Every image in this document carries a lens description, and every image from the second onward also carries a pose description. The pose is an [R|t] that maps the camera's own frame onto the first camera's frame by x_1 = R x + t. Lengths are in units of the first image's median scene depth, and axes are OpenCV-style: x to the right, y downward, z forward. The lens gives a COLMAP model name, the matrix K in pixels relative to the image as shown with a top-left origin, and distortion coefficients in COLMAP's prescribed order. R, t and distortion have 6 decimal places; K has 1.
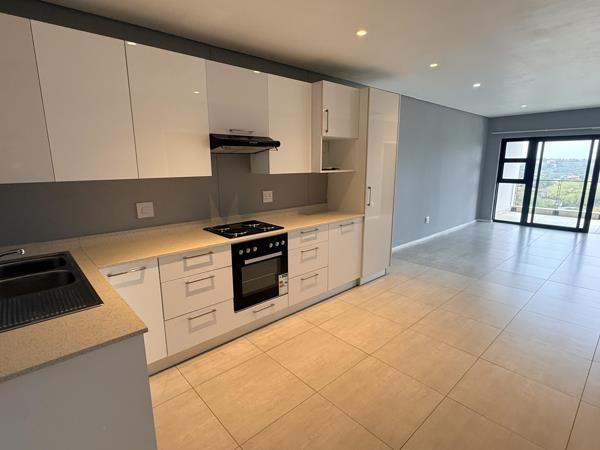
lens RADIAL K [[312.1, 0, 301.5], [0, 312.1, 224.7], [0, 0, 1]] dist [-0.004925, -0.002125]
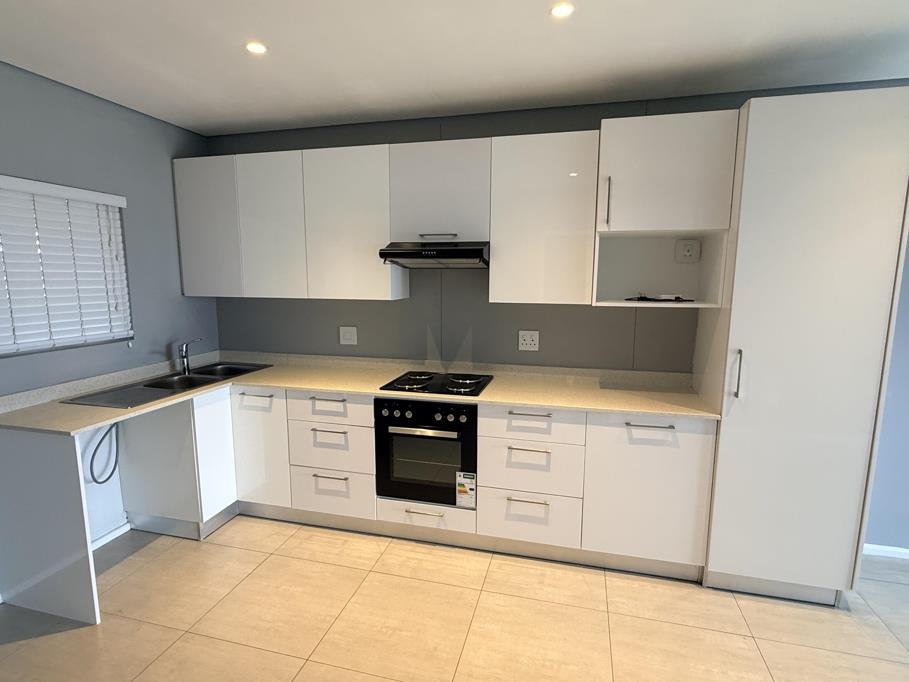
lens RADIAL K [[472.9, 0, 456.2], [0, 472.9, 343.5], [0, 0, 1]] dist [-0.004925, -0.002125]
pose [[0.542458, 0.129899, -0.829979, 0.645131], [-0.173745, 0.983960, 0.040442, -0.114562], [0.821919, 0.122266, 0.556327, 0.472282]]
